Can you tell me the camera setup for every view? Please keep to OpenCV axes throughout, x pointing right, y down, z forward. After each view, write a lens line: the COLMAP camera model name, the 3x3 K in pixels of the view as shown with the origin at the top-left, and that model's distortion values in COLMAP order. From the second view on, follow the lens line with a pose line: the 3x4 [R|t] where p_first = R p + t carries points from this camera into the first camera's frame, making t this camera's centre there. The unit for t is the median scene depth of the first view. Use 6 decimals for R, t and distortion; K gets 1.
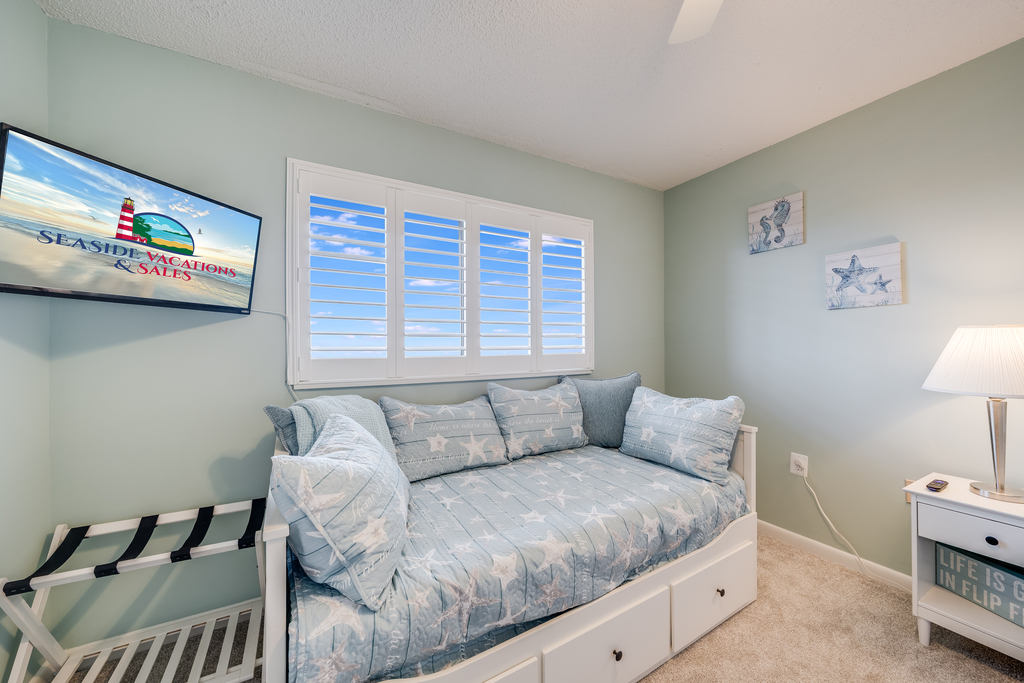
lens RADIAL K [[371.5, 0, 509.8], [0, 371.5, 337.2], [0, 0, 1]] dist [-0.000508, 0.000124]
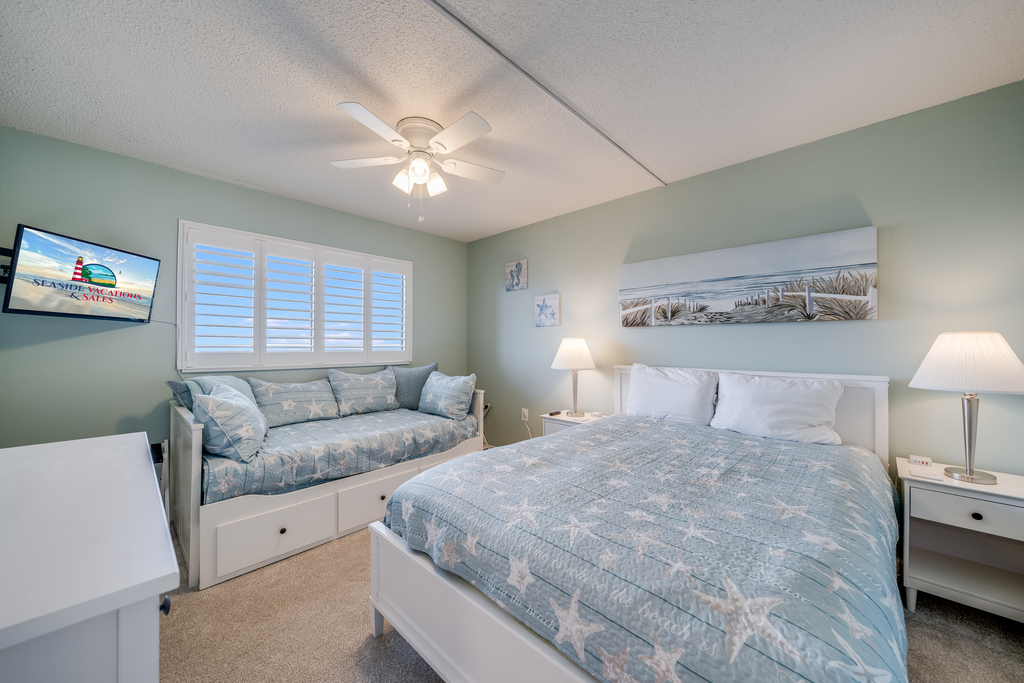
lens RADIAL K [[371.5, 0, 509.8], [0, 371.5, 337.2], [0, 0, 1]] dist [-0.000508, 0.000124]
pose [[0.957469, 0.014454, 0.288174, 0.334111], [-0.014655, 0.999892, -0.001460, -0.028261], [-0.288164, -0.002825, 0.957577, -1.071788]]
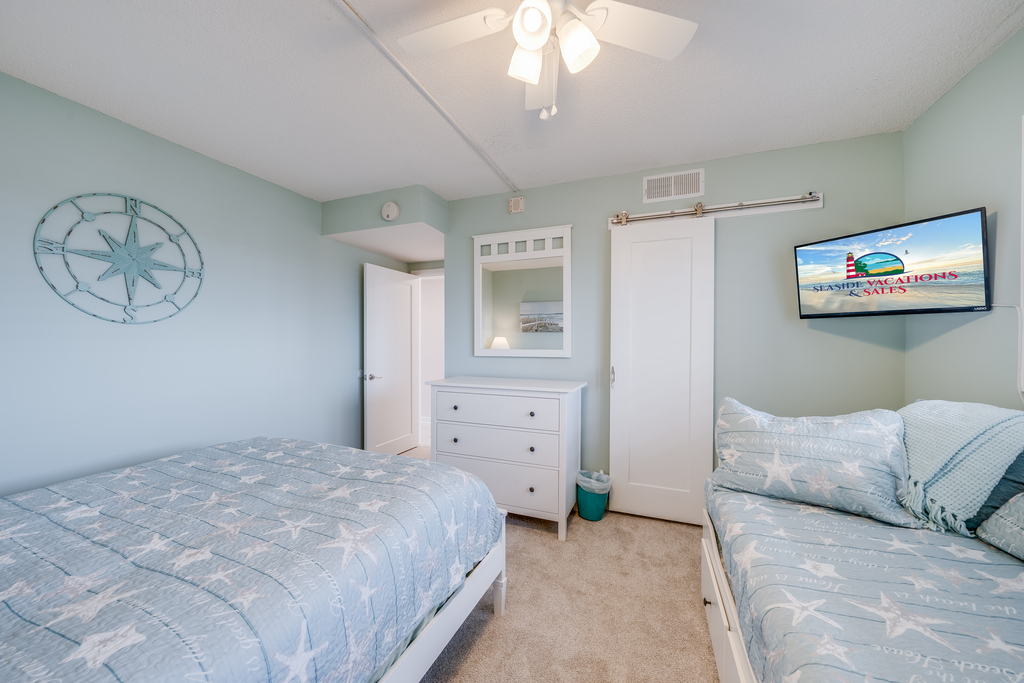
lens RADIAL K [[371.5, 0, 509.8], [0, 371.5, 337.2], [0, 0, 1]] dist [-0.000508, 0.000124]
pose [[-0.782961, 0.000070, -0.622071, 1.039339], [0.014929, 0.999714, -0.018678, 0.005373], [0.621891, -0.023911, -0.782738, 1.197937]]
